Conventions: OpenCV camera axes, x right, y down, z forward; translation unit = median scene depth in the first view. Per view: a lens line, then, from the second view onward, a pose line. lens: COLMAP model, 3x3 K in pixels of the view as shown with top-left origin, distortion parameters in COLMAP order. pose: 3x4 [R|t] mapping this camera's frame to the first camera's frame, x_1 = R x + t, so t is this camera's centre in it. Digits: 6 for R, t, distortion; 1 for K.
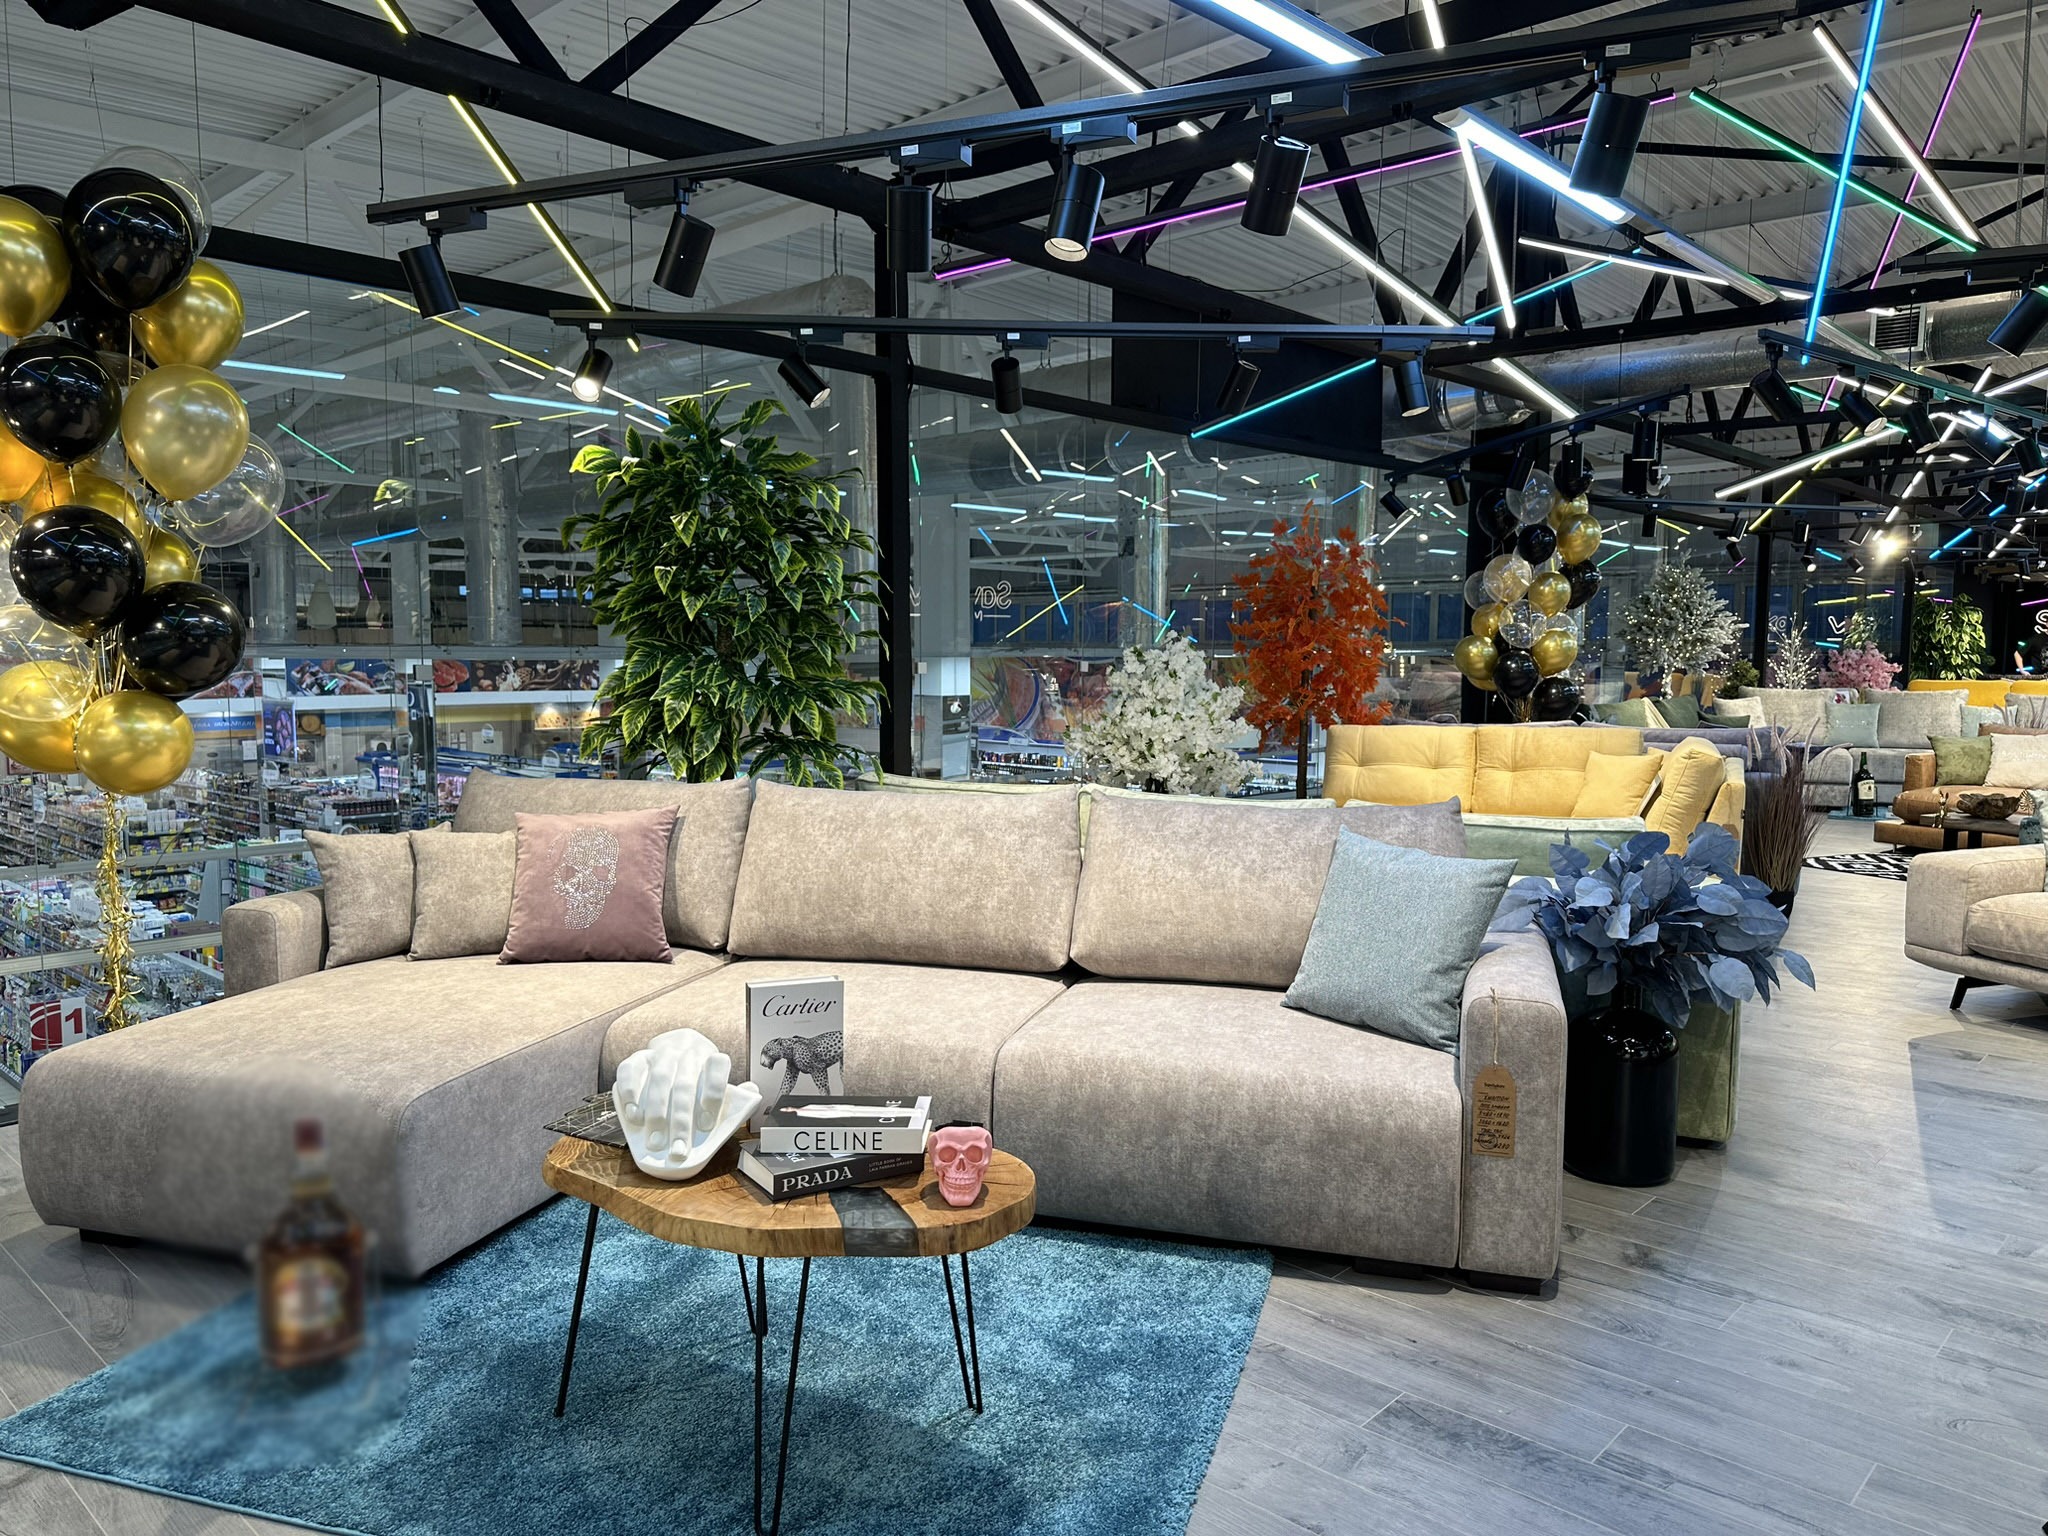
lens RADIAL K [[1442.2, 0, 1038.6], [0, 1442.2, 782.1], [0, 0, 1]] dist [0.056678, -0.052180]
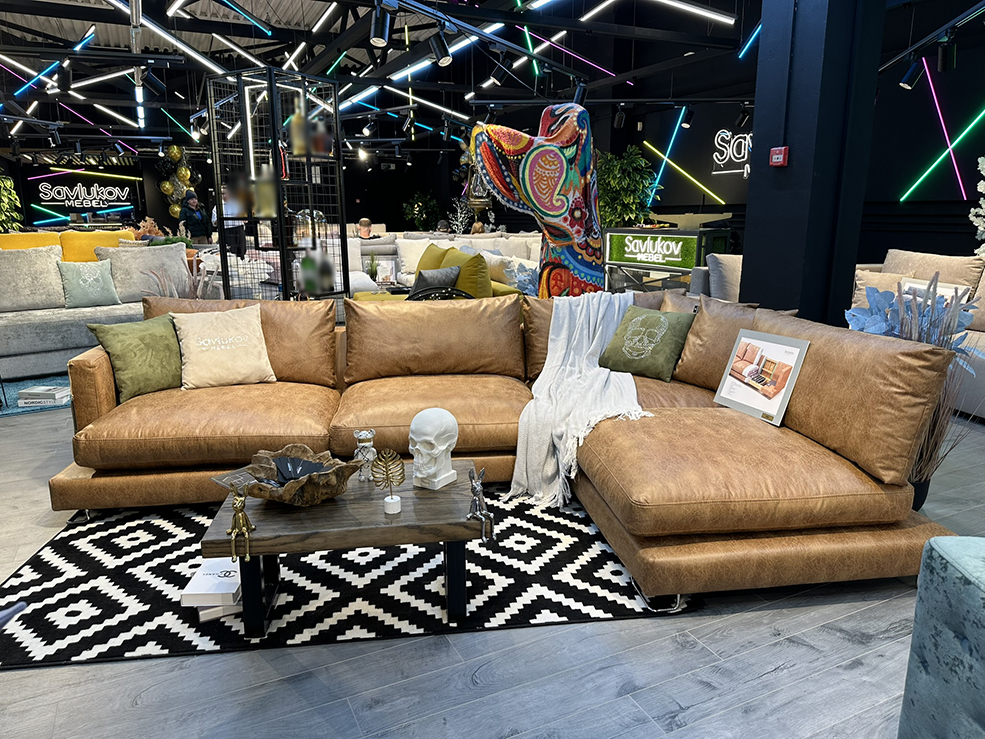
lens RADIAL K [[693.6, 0, 486.7], [0, 693.6, 369.7], [0, 0, 1]] dist [0.056678, -0.052180]
pose [[0.371801, -0.209842, 0.904284, 0.892138], [0.090715, 0.977667, 0.189573, -0.137791], [-0.923869, 0.011549, 0.382534, 1.672603]]
